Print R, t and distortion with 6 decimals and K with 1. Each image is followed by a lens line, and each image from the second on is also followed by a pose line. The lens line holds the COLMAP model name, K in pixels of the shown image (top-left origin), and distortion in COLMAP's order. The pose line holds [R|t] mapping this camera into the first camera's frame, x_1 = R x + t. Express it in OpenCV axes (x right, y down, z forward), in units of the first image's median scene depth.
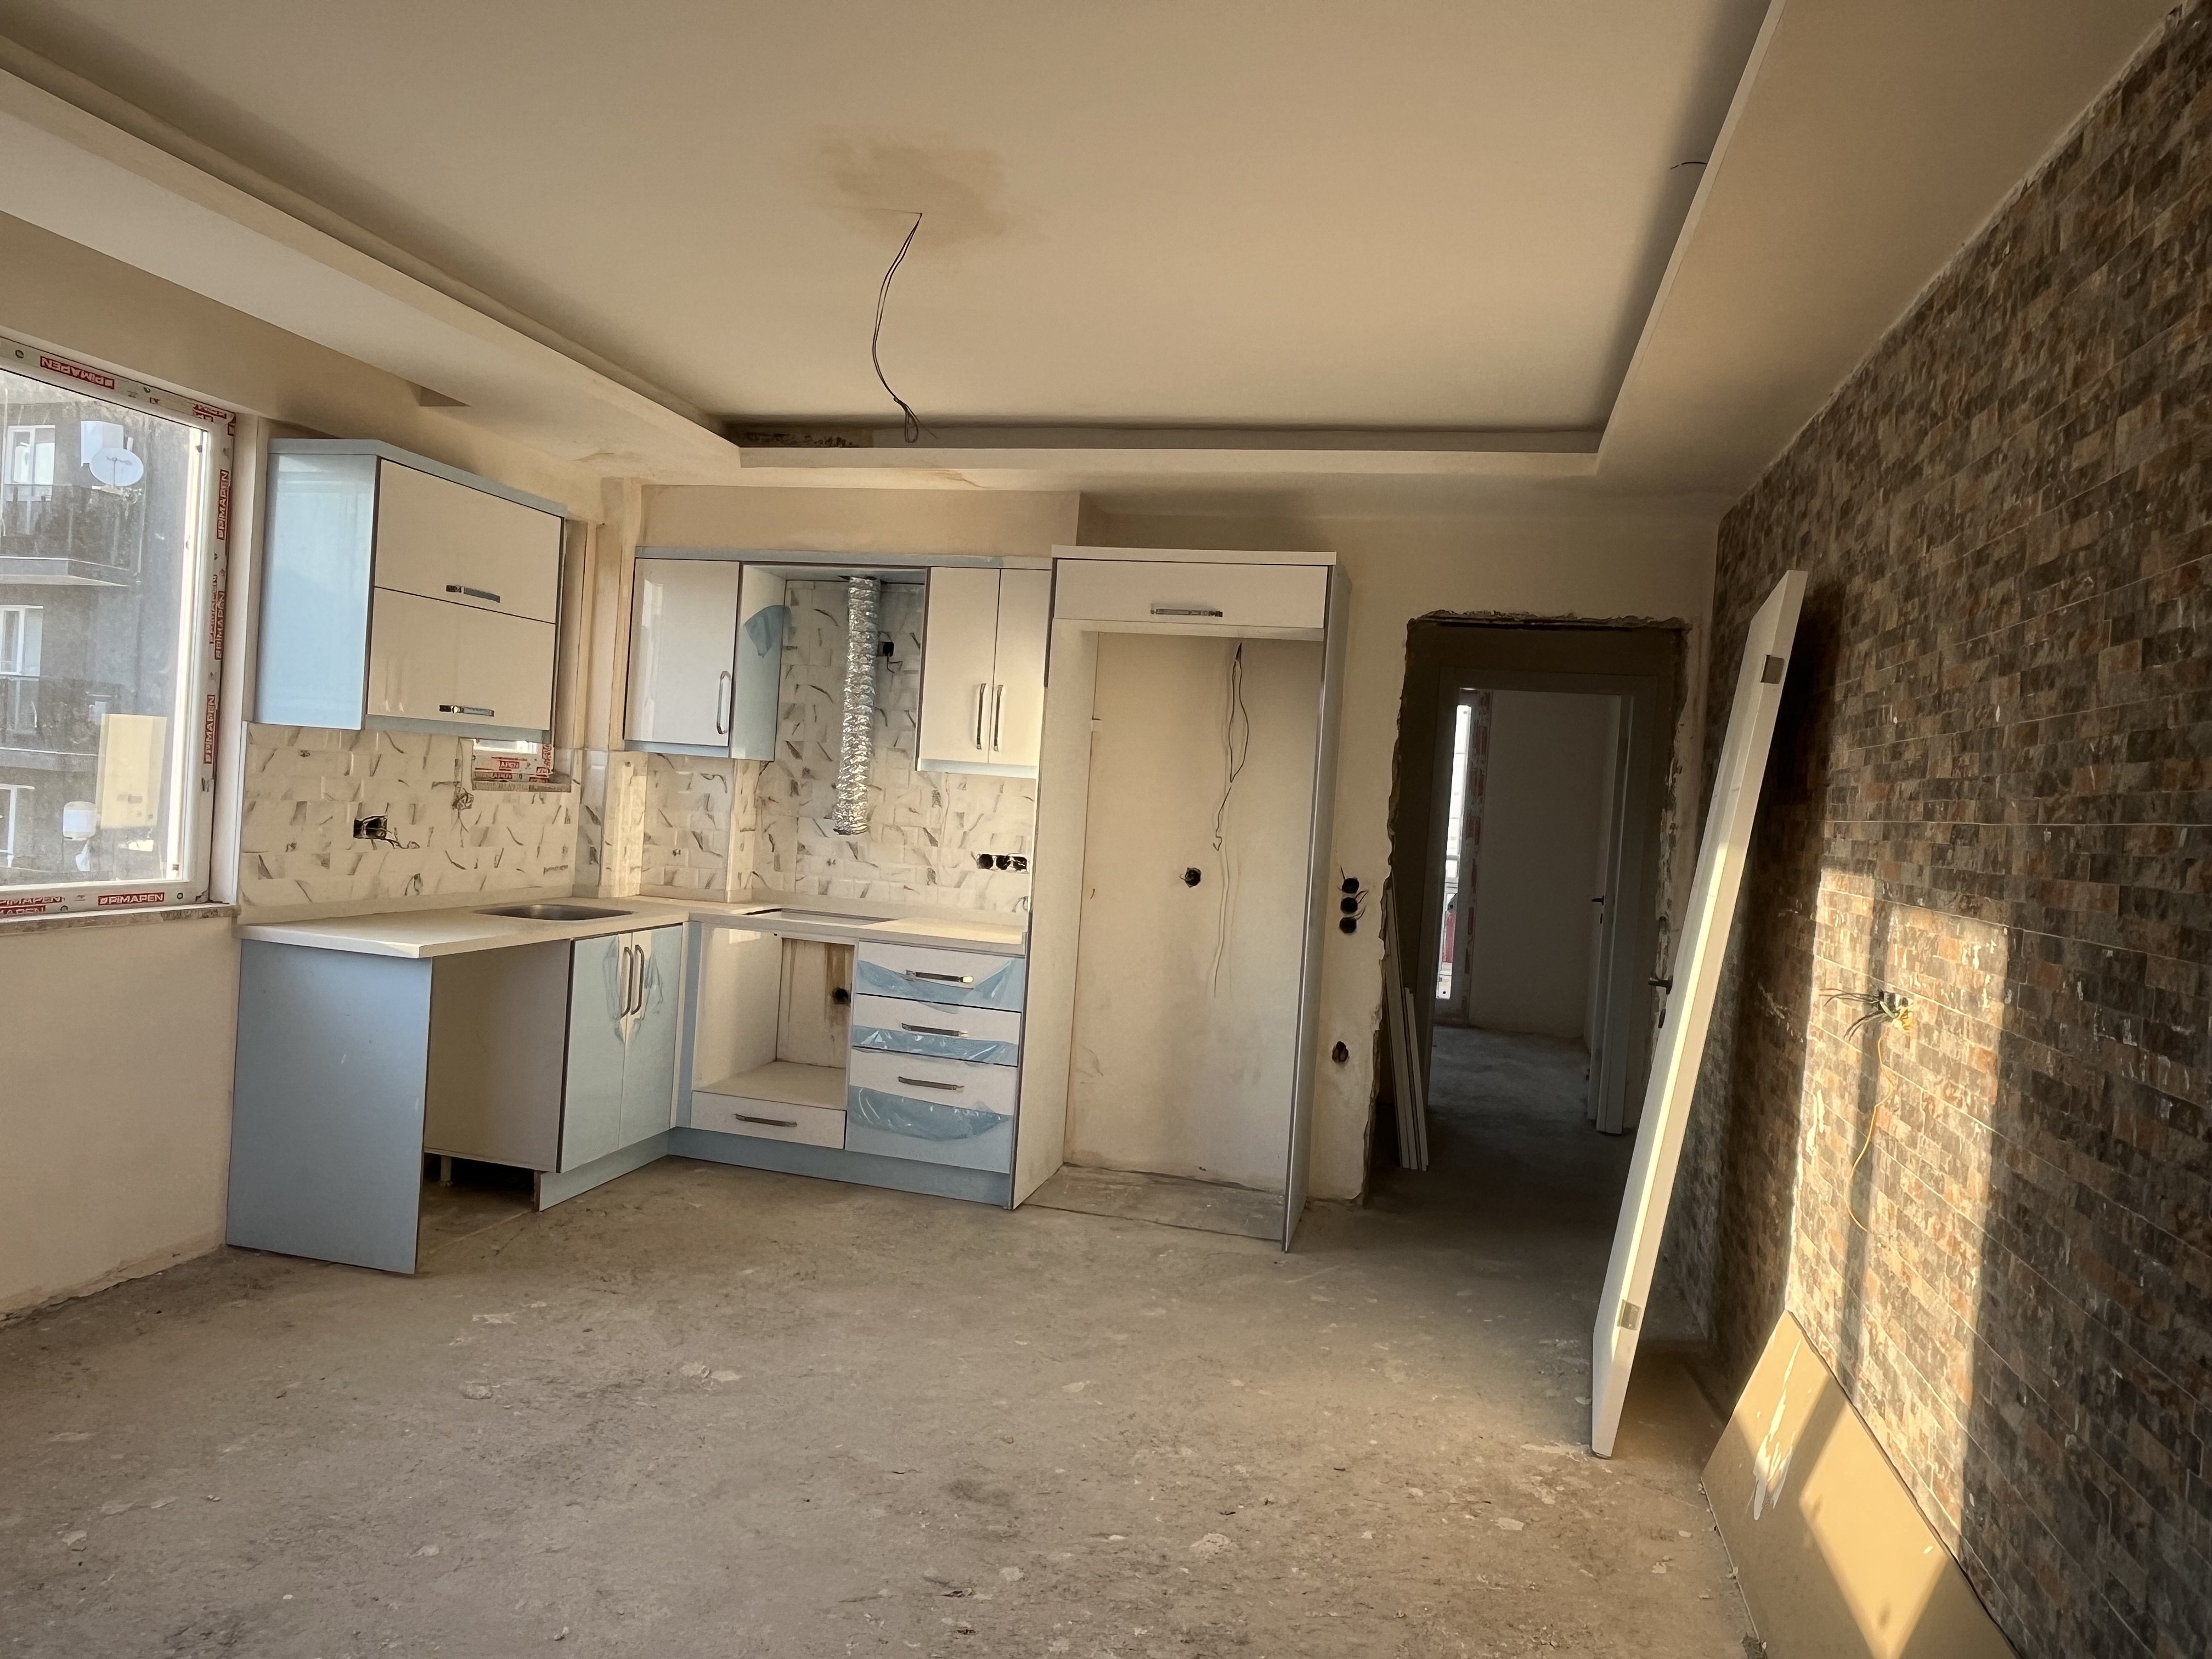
lens RADIAL K [[1410.3, 0, 1097.2], [0, 1410.3, 819.1], [0, 0, 1]] dist [0.003849, -0.006163]
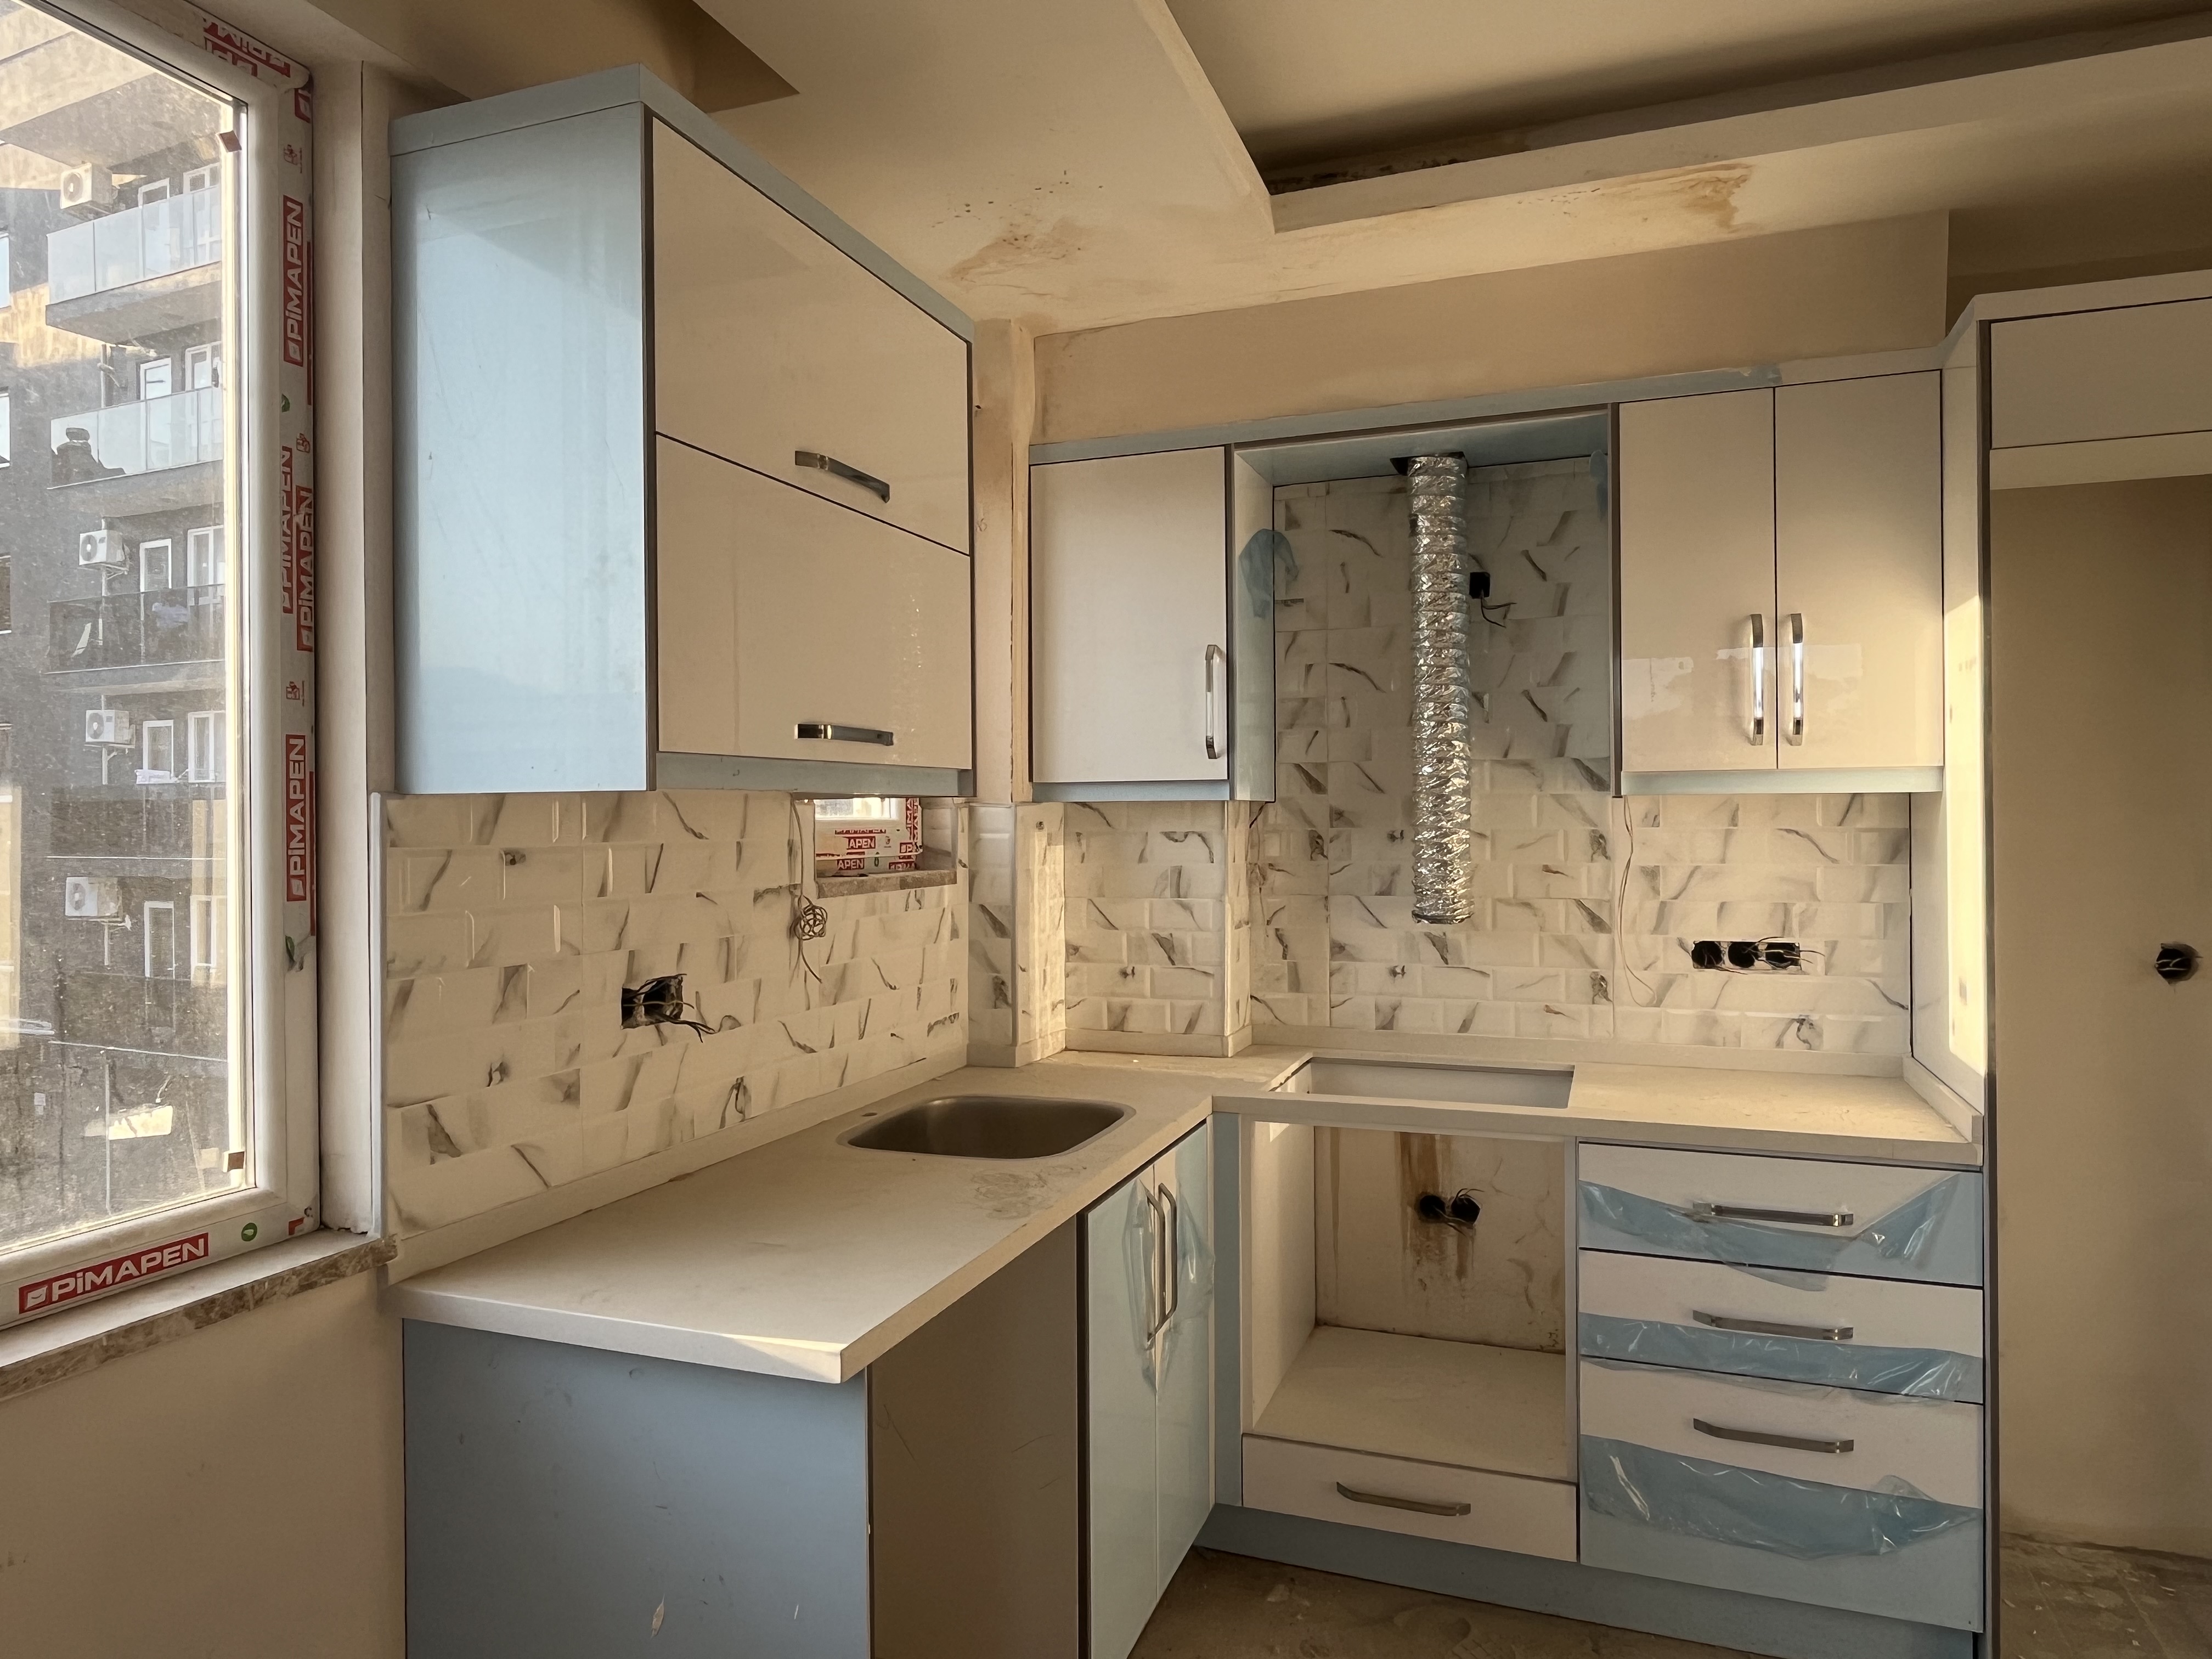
lens RADIAL K [[1410.3, 0, 1094.4], [0, 1410.3, 817.5], [0, 0, 1]] dist [0.003849, -0.006163]
pose [[0.991266, -0.076709, -0.107269, -0.260906], [0.074106, 0.996856, -0.028055, -0.025728], [0.109083, 0.019861, 0.993834, 0.454605]]
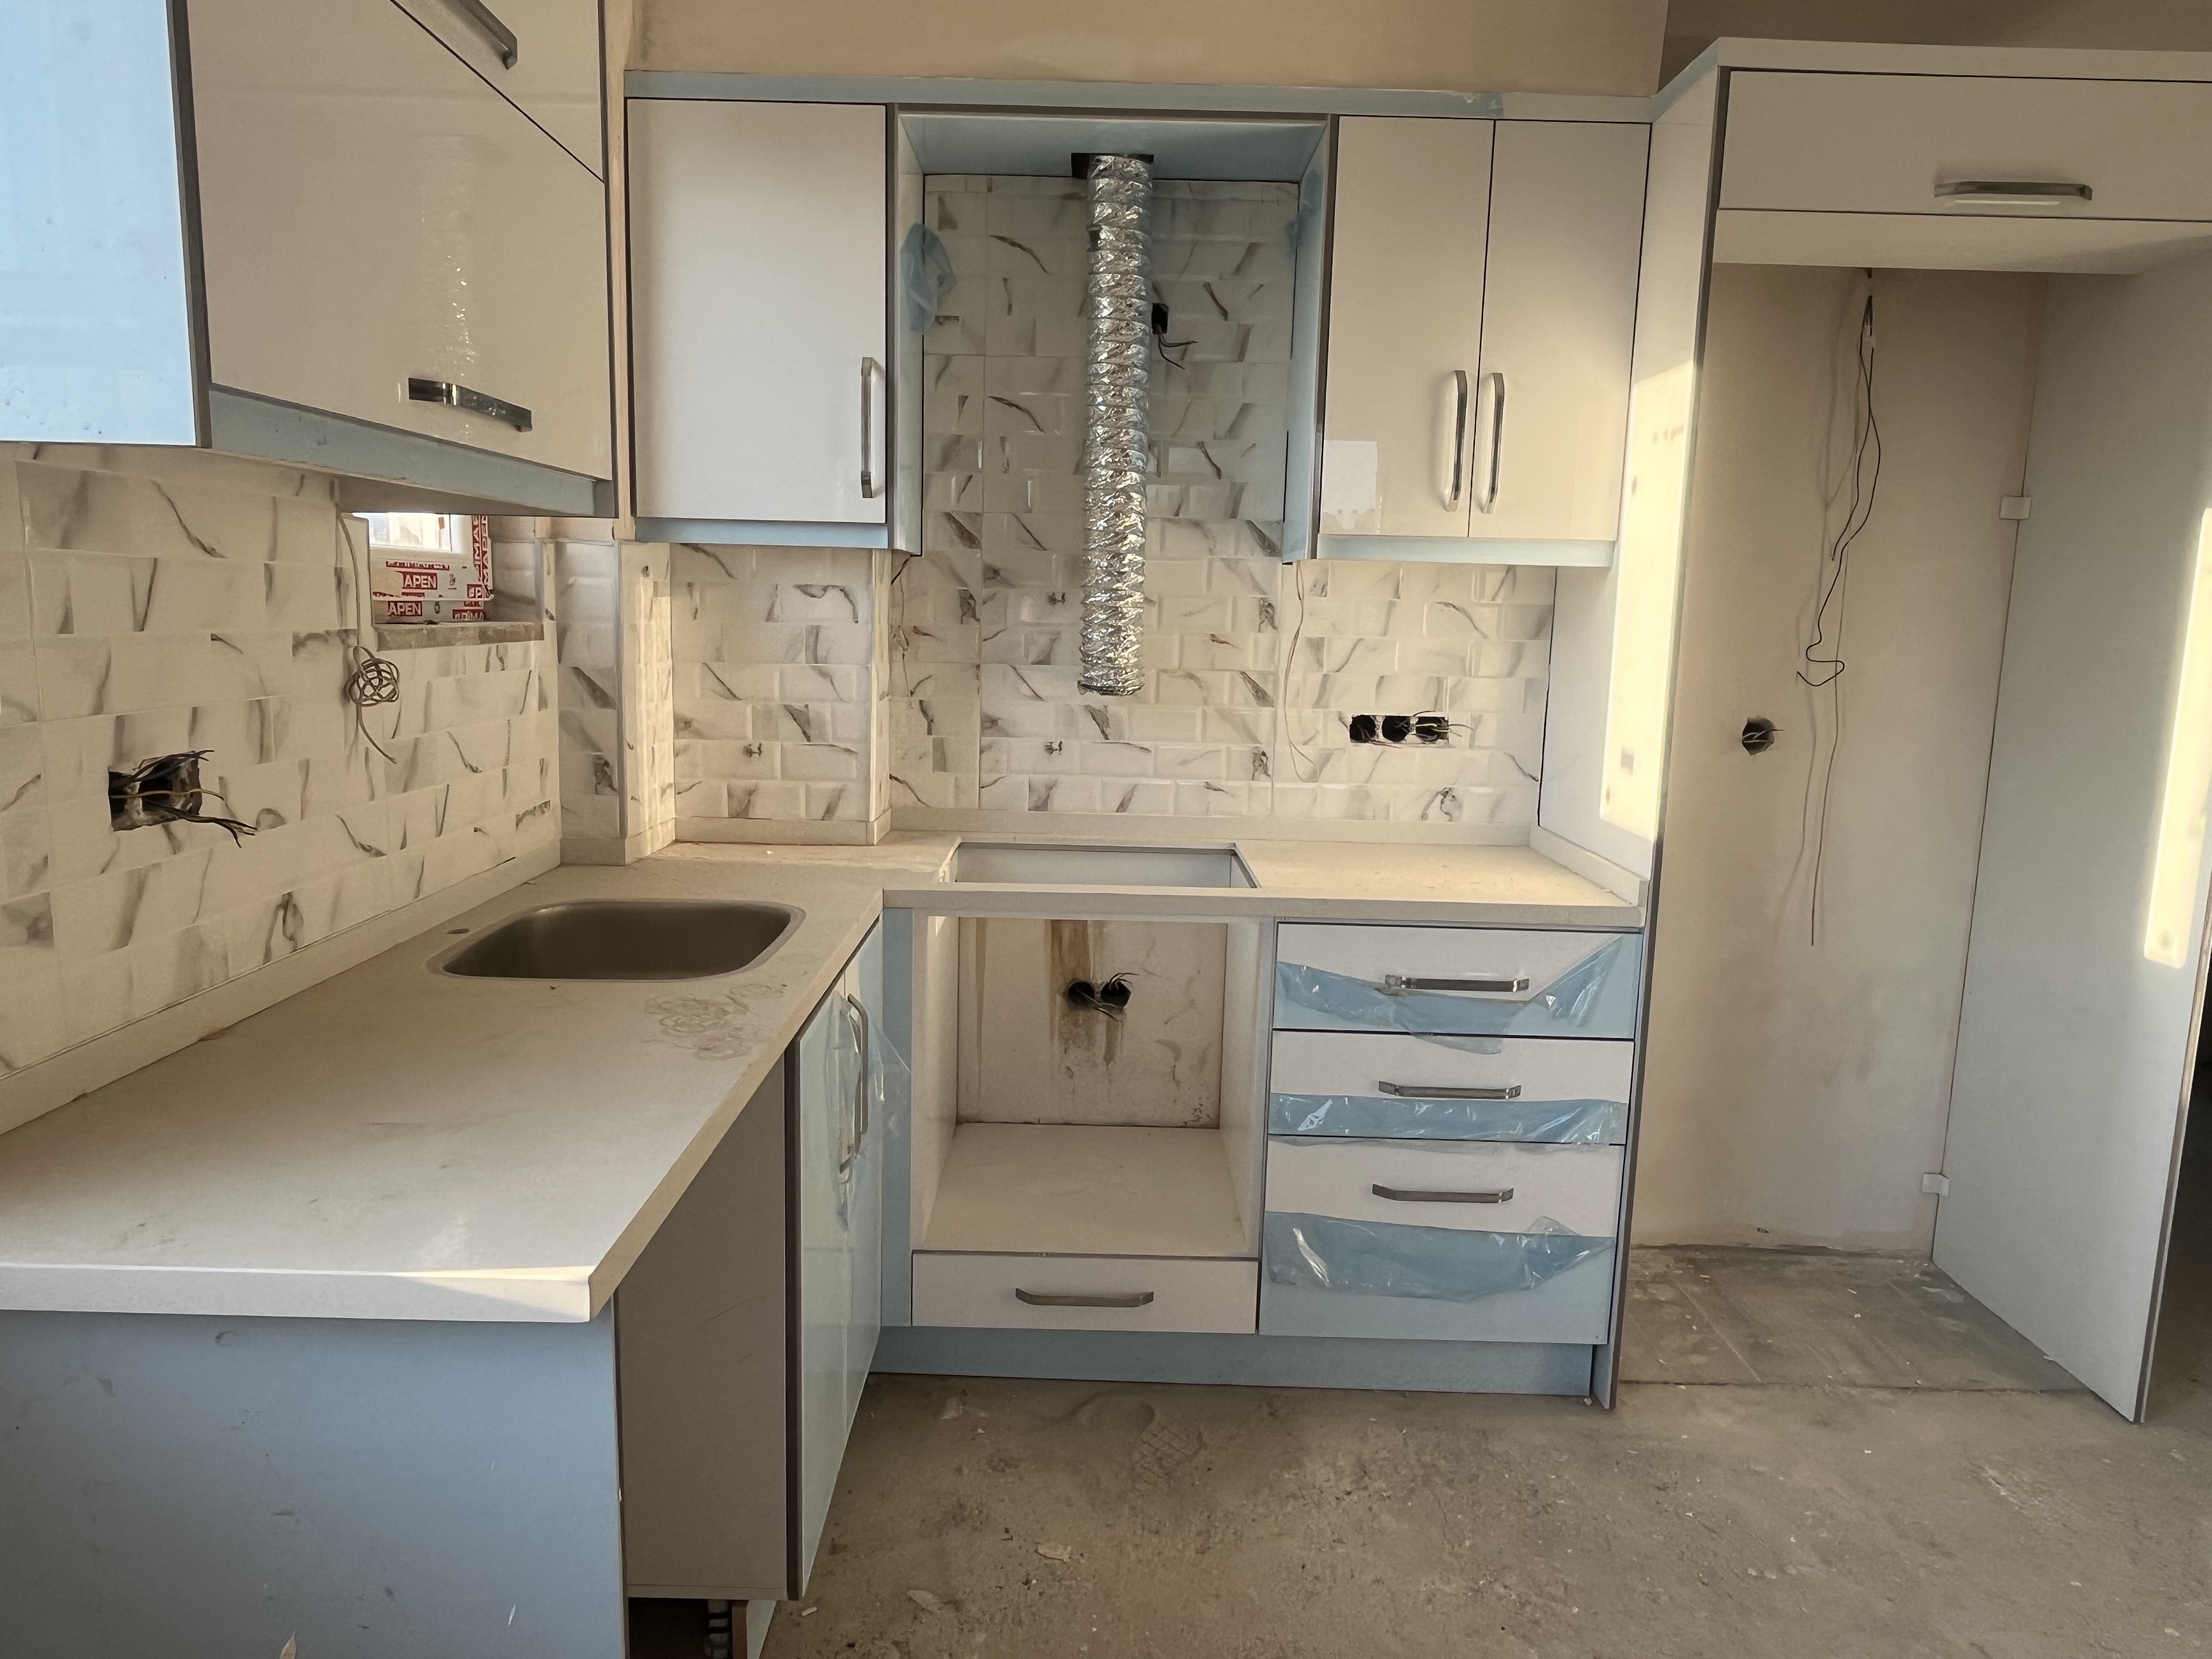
lens RADIAL K [[1410.3, 0, 1099.8], [0, 1410.3, 818.1], [0, 0, 1]] dist [0.003849, -0.006163]
pose [[0.967642, -0.081570, 0.238778, -0.319652], [0.047025, 0.988024, 0.146957, -0.020730], [-0.247906, -0.130973, 0.959890, 0.528927]]
